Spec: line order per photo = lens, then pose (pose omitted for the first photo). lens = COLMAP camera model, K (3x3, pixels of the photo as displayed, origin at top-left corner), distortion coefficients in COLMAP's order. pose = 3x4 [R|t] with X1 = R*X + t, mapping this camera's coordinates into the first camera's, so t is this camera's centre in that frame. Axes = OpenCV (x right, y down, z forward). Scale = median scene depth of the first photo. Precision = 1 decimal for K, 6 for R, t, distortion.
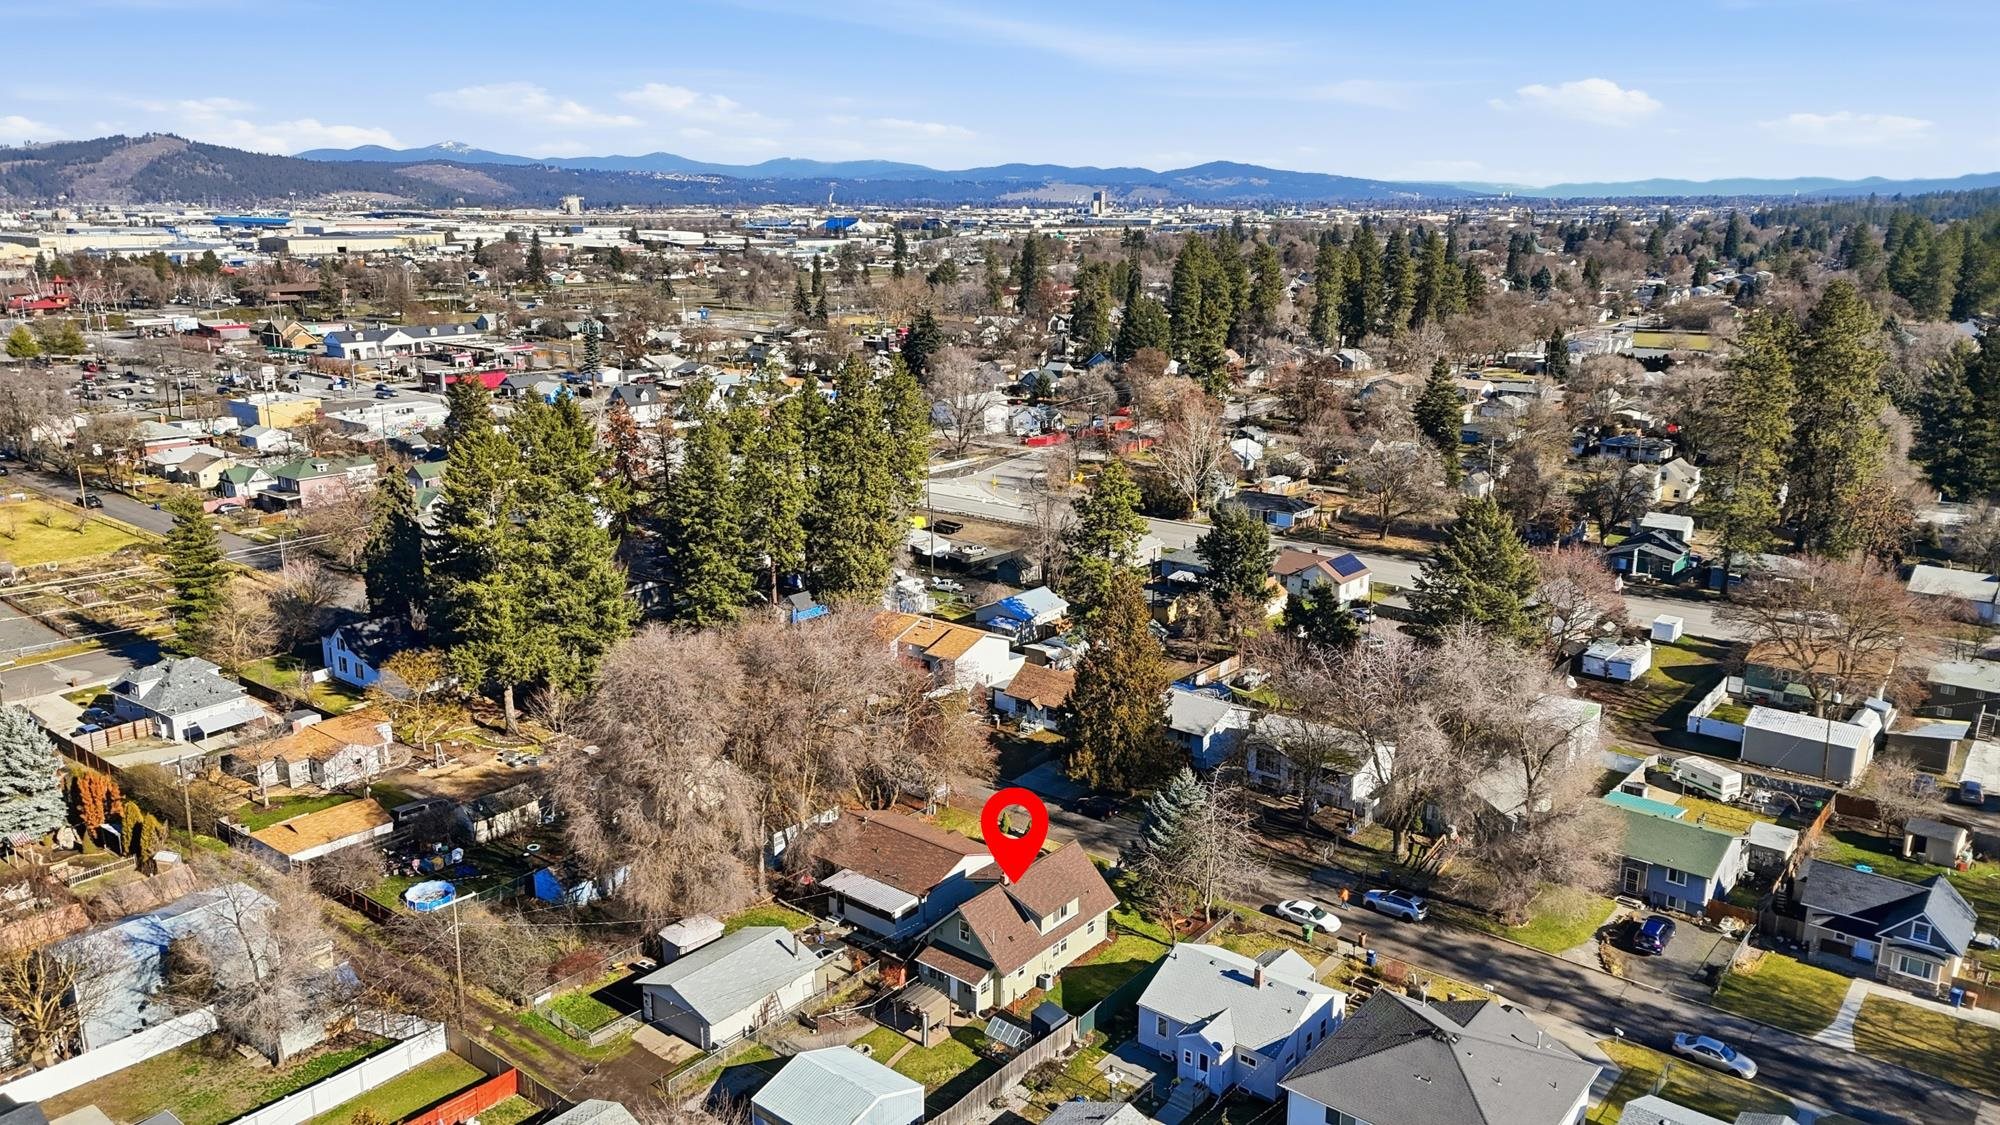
lens RADIAL K [[1463.9, 0, 1000.0], [0, 1463.9, 562.5], [0, 0, 1]] dist [0.084063, -0.071879]
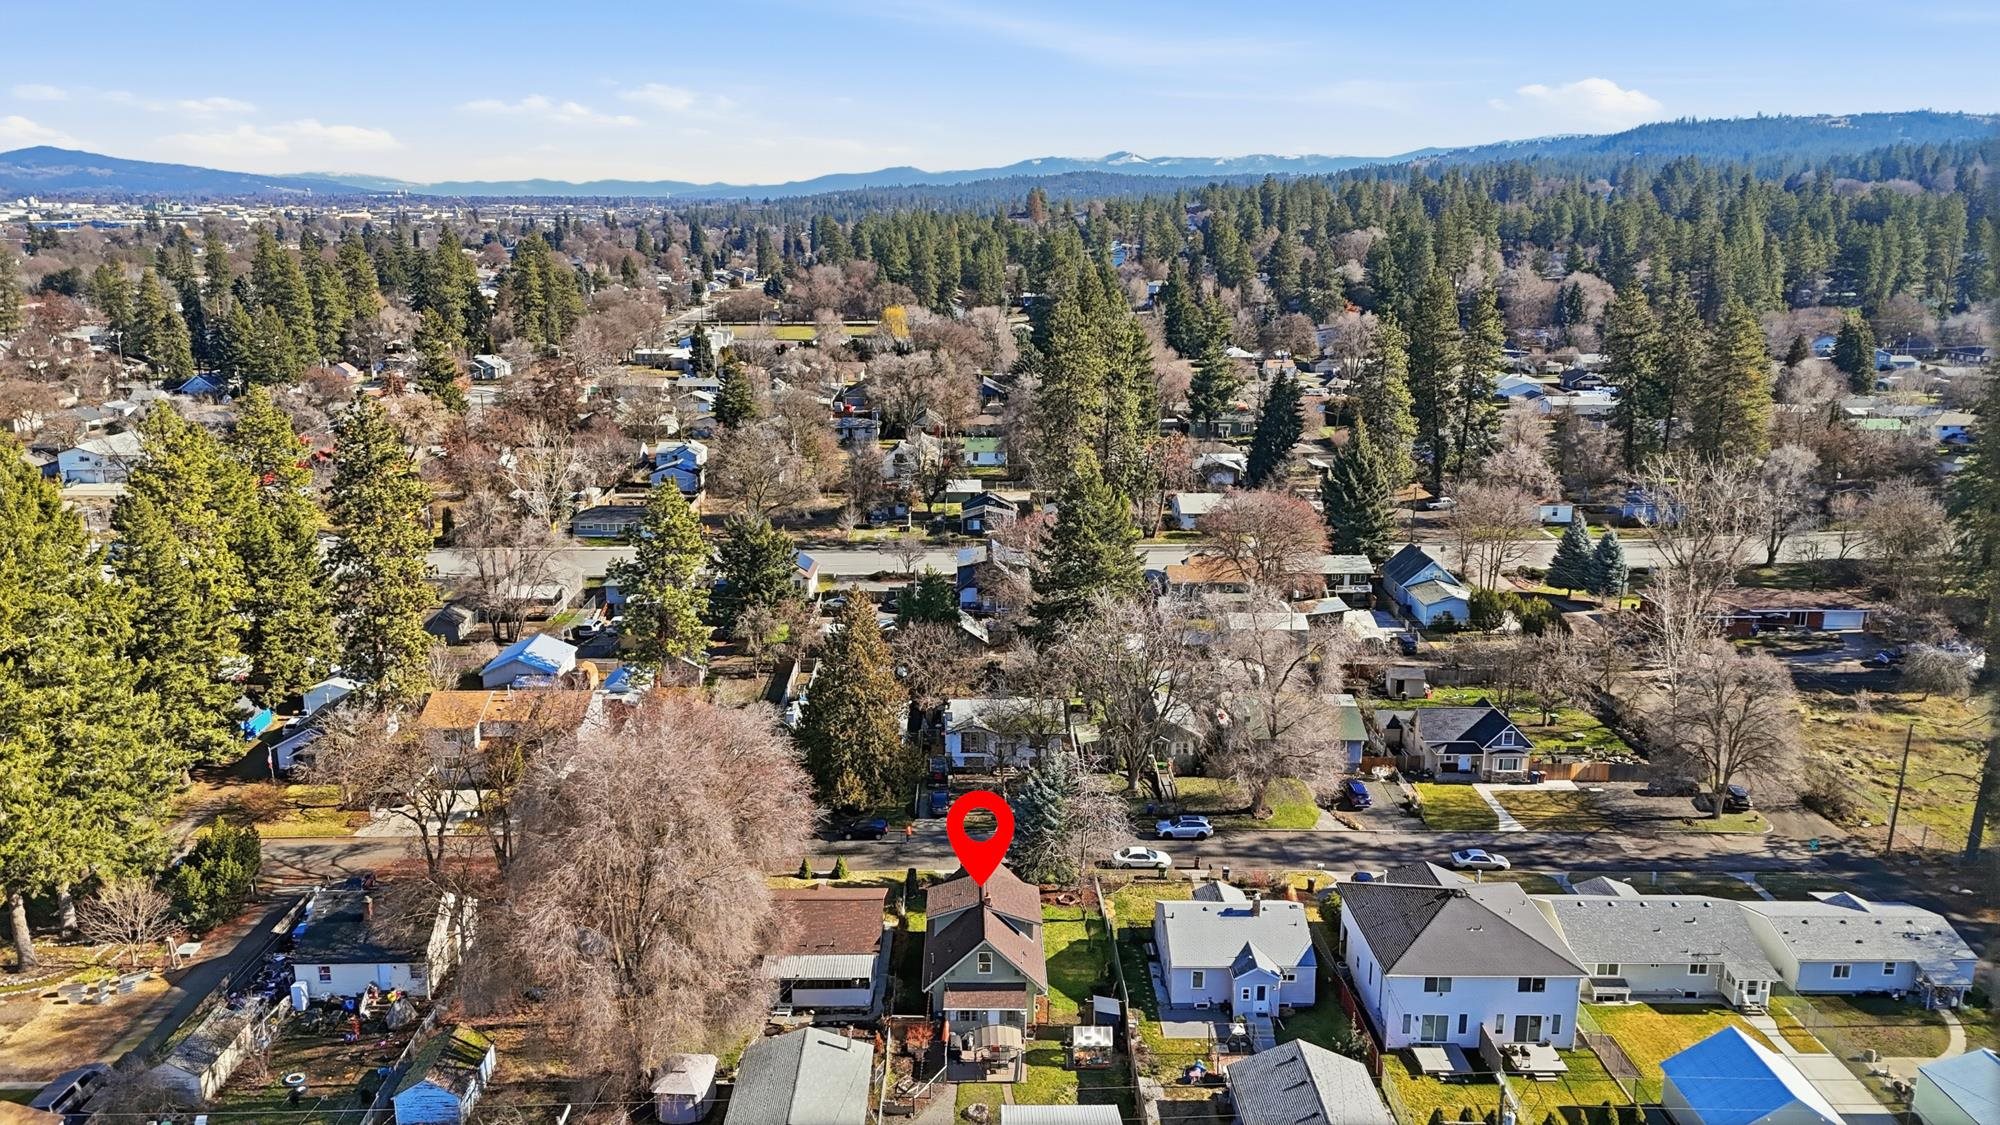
lens RADIAL K [[1469.3, 0, 1000.0], [0, 1469.3, 562.5], [0, 0, 1]] dist [0.069500, -0.051496]
pose [[0.768531, -0.154952, 0.620766, -0.557699], [0.154606, 0.986454, 0.054825, -0.060589], [-0.620852, 0.053839, 0.782076, 0.201743]]
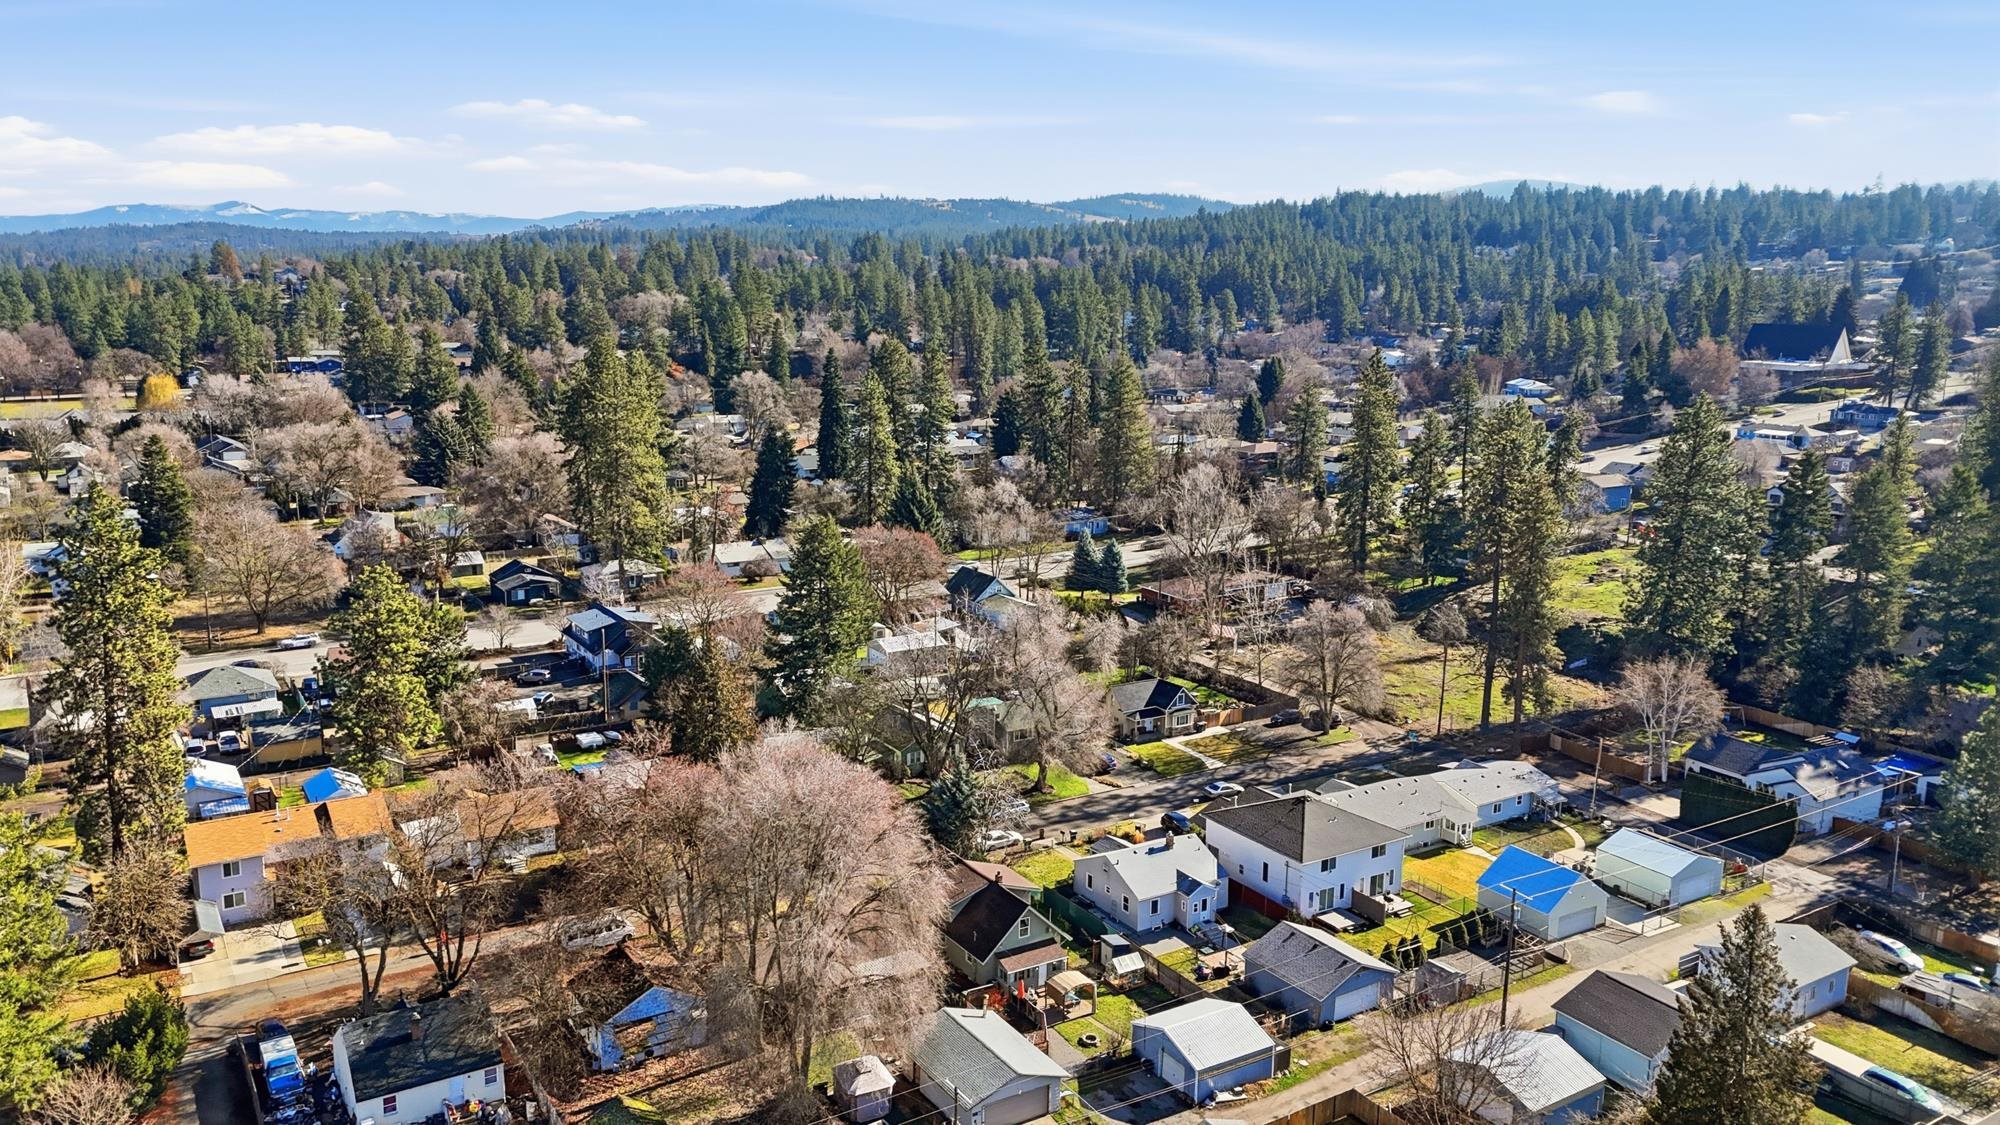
lens RADIAL K [[1464.8, 0, 1000.0], [0, 1464.8, 562.5], [0, 0, 1]] dist [0.106816, -0.138832]
pose [[0.324267, -0.185226, 0.927654, -0.981837], [0.216713, 0.969108, 0.117750, -0.150858], [-0.920807, 0.162852, 0.354391, 0.542750]]
